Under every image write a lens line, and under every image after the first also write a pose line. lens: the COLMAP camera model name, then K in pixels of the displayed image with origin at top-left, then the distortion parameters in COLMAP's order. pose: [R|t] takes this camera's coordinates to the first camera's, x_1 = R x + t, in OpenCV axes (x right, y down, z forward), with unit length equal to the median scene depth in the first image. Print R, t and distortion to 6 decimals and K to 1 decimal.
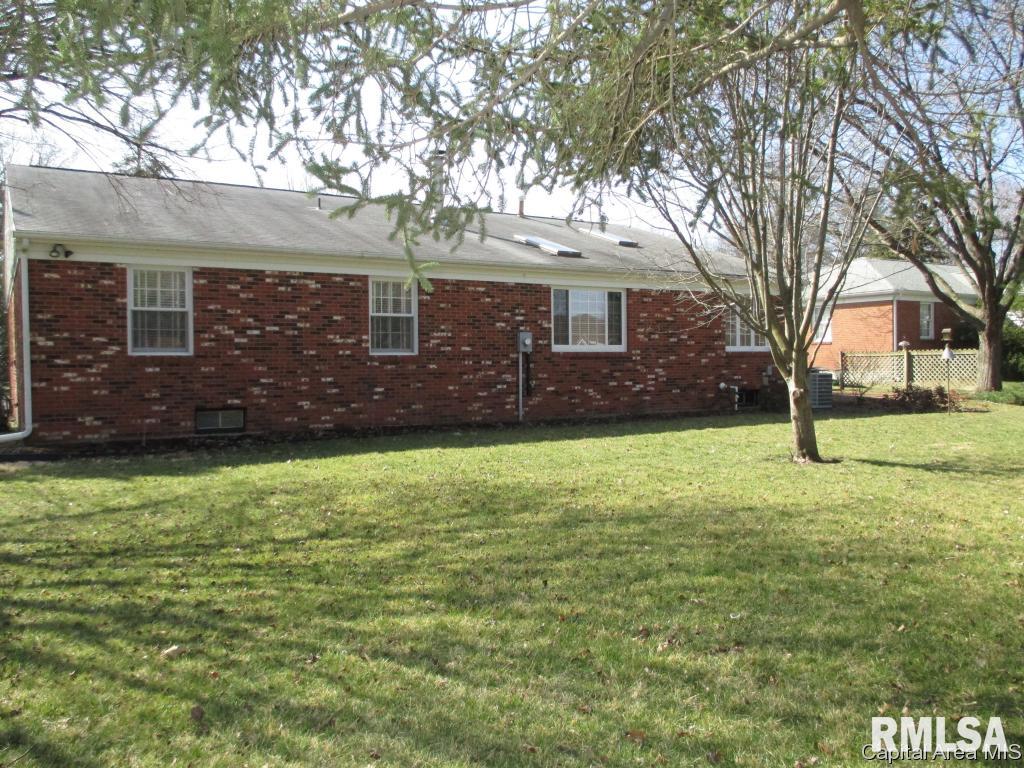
lens RADIAL K [[849.9, 0, 512.0], [0, 849.9, 384.0], [0, 0, 1]] dist [-0.033355, -0.001188]
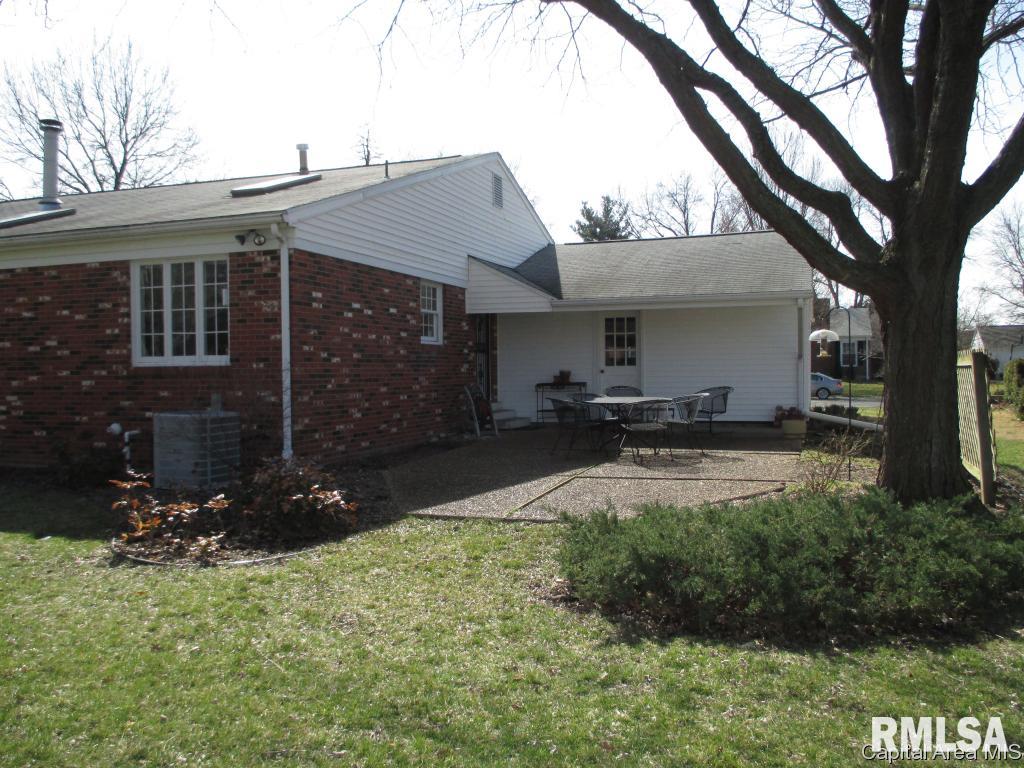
lens RADIAL K [[849.9, 0, 512.0], [0, 849.9, 384.0], [0, 0, 1]] dist [-0.033355, -0.001188]
pose [[0.629175, 0.012195, -0.777168, 0.967180], [-0.019188, 0.999816, 0.000155, -0.037102], [0.777027, 0.014815, 0.629293, 0.983638]]
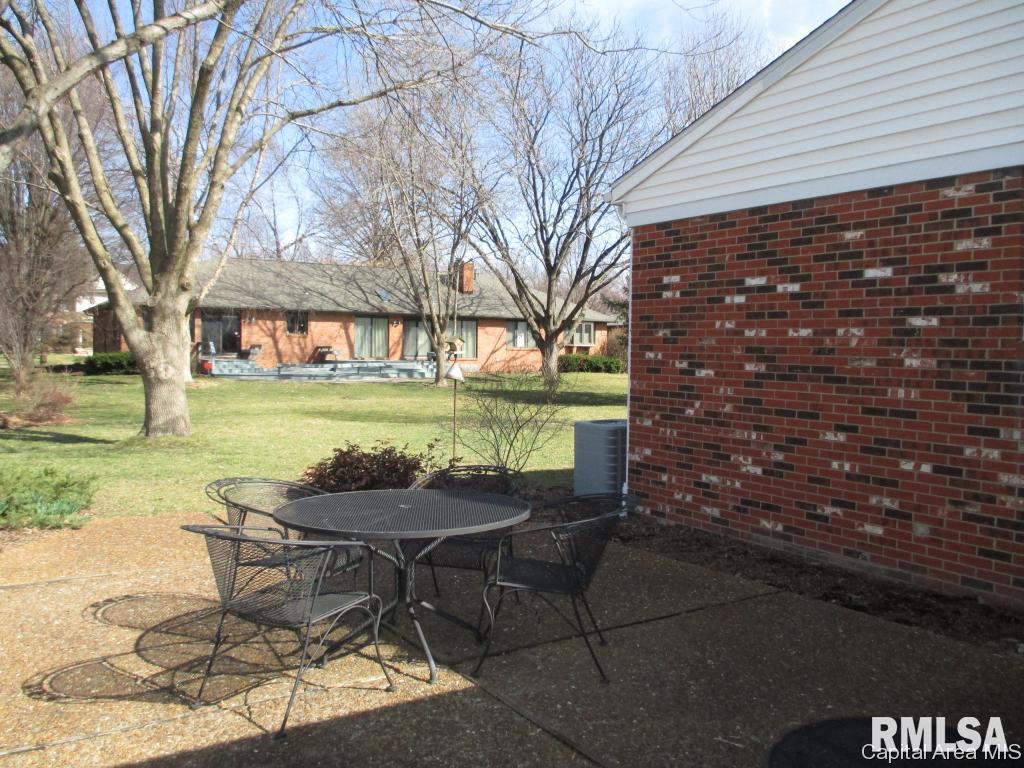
lens RADIAL K [[849.9, 0, 512.0], [0, 849.9, 384.0], [0, 0, 1]] dist [-0.033355, -0.001188]
pose [[-0.999895, -0.009023, -0.011349, 0.485092], [-0.009872, 0.996974, 0.077112, -0.078346], [0.010619, 0.077216, -0.996958, 1.696483]]
